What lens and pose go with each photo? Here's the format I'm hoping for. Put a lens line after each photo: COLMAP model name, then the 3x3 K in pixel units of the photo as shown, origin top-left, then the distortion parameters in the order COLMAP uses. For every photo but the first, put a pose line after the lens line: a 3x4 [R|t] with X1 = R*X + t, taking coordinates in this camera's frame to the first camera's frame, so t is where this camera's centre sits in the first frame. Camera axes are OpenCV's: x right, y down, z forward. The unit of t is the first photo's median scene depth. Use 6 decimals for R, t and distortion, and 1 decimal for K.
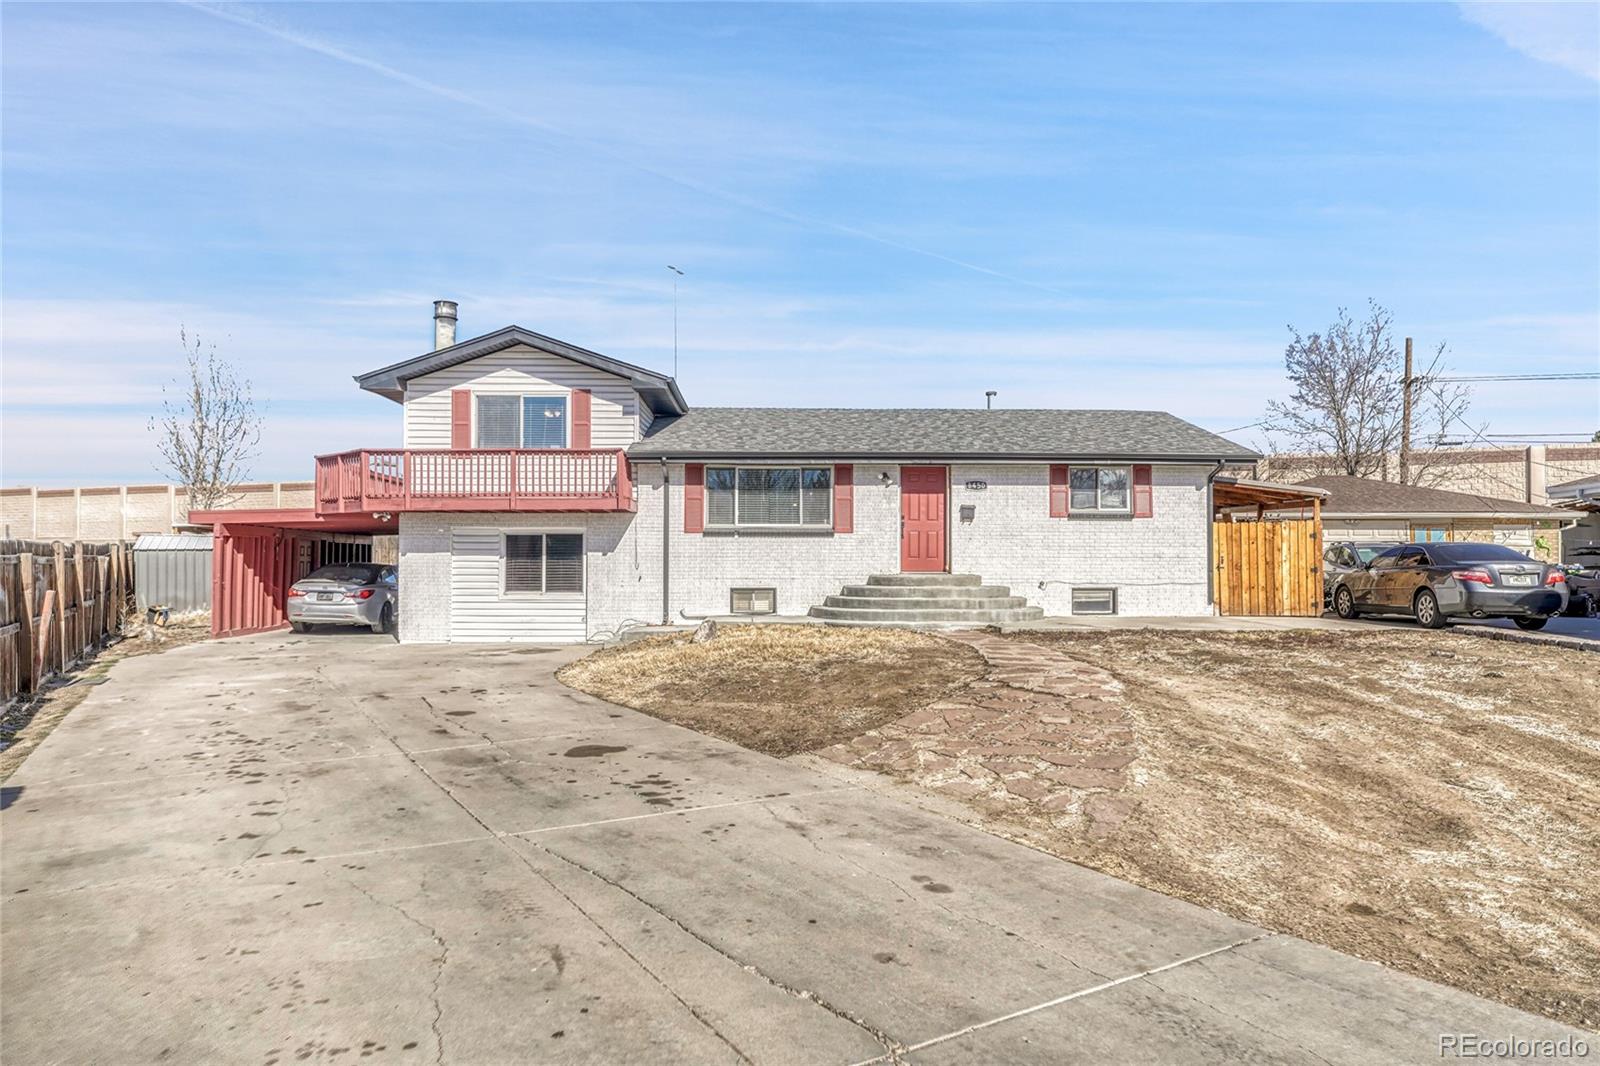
lens RADIAL K [[1007.2, 0, 790.4], [0, 1007.2, 537.6], [0, 0, 1]] dist [-0.000228, 0.002141]
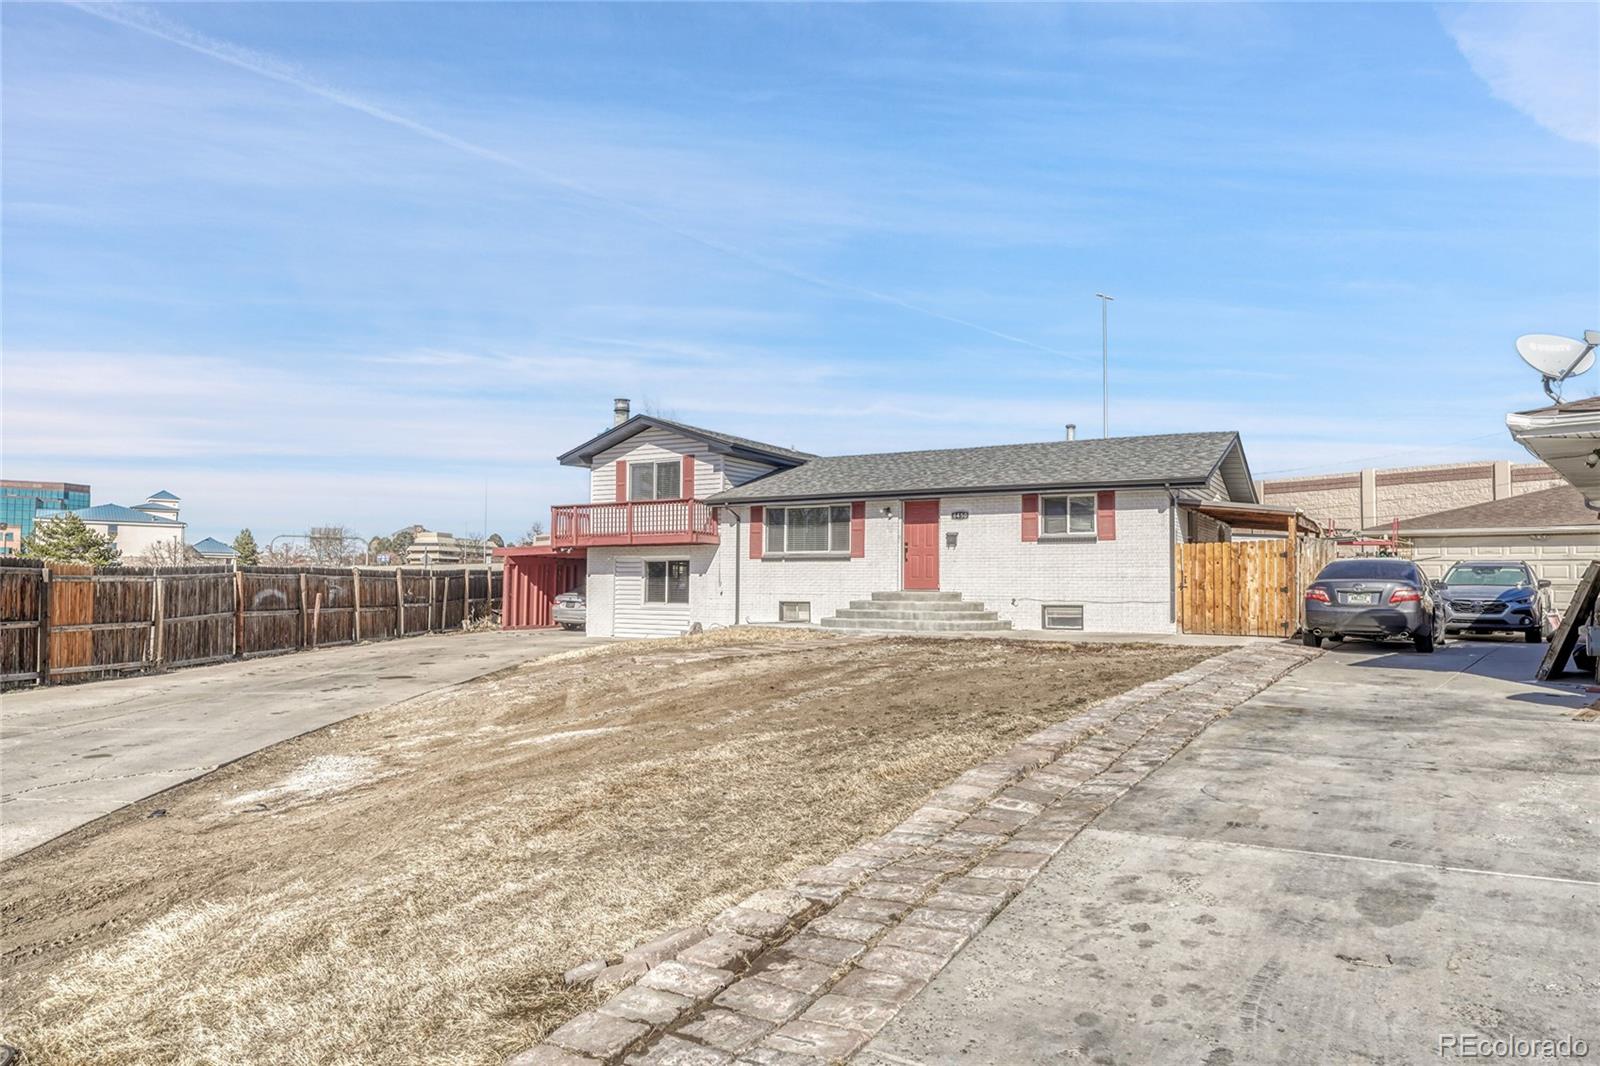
lens RADIAL K [[1007.2, 0, 802.9], [0, 1007.2, 531.7], [0, 0, 1]] dist [-0.000228, 0.002141]
pose [[0.855806, -0.024662, -0.516710, 0.631195], [0.008656, 0.999406, -0.033364, 0.004227], [0.517225, 0.024080, 0.855510, -0.088697]]
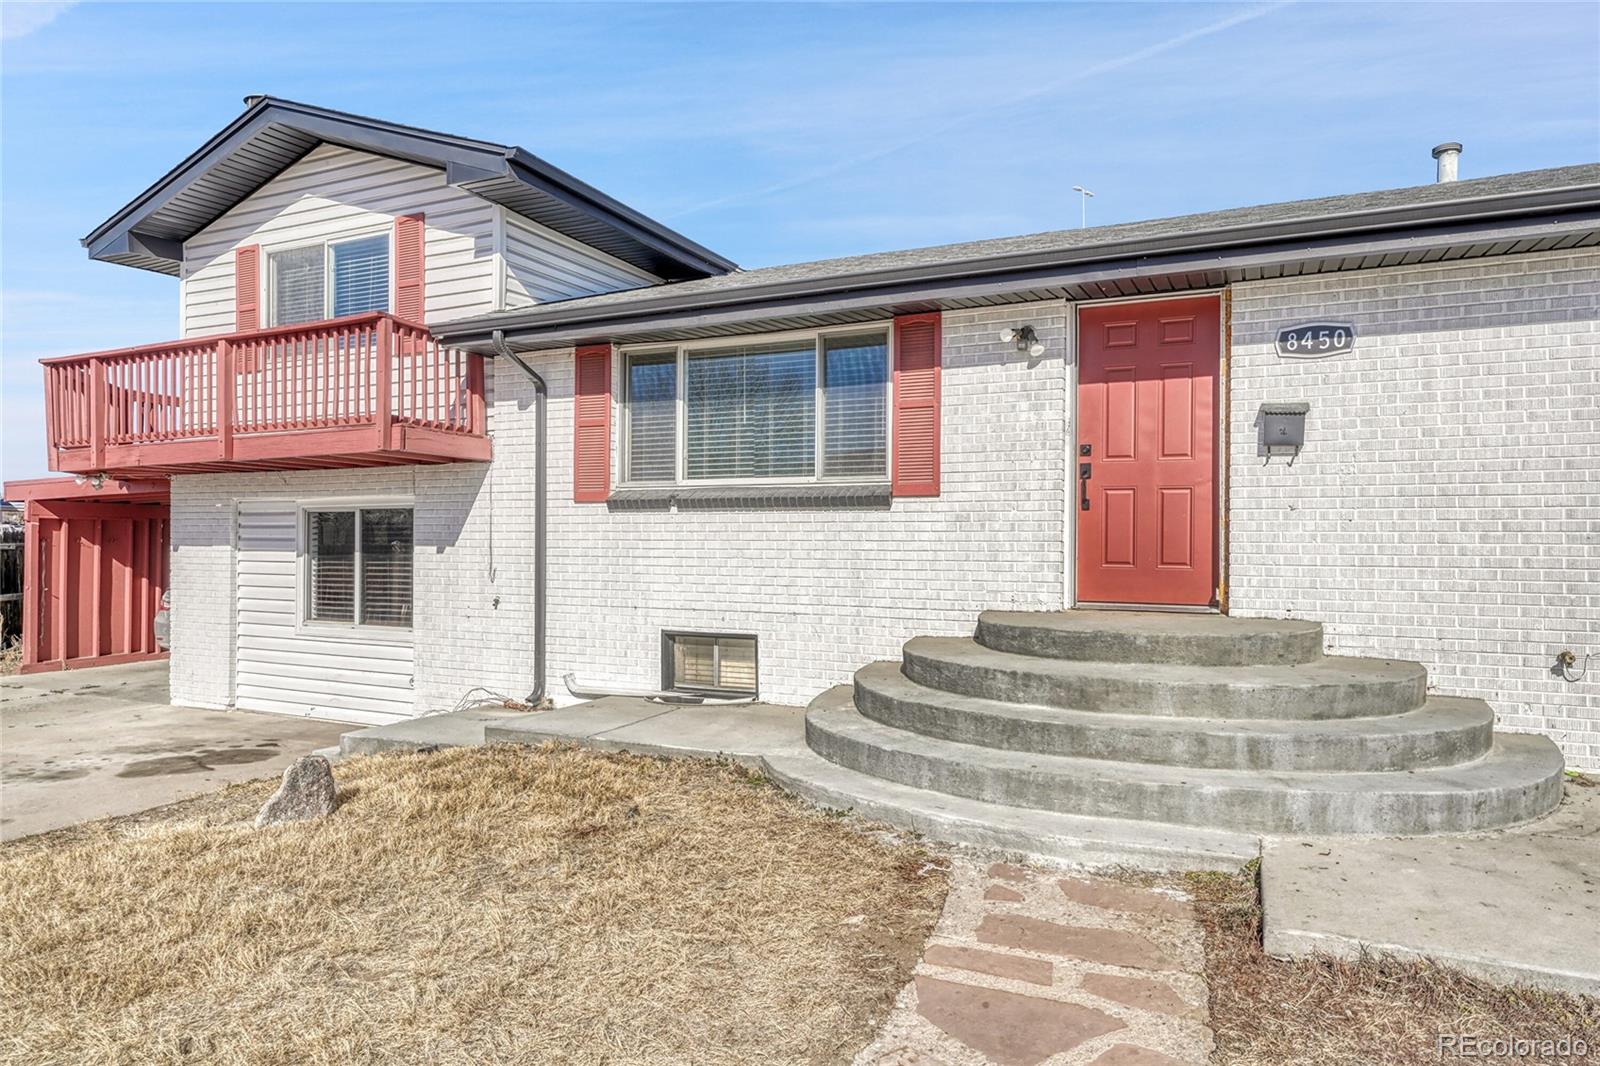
lens RADIAL K [[1007.2, 0, 793.2], [0, 1007.2, 537.7], [0, 0, 1]] dist [-0.000228, 0.002141]
pose [[0.895966, -0.000407, -0.444123, 0.178637], [0.009684, 0.999780, 0.018619, 0.003260], [0.444018, -0.020982, 0.895772, 0.640420]]
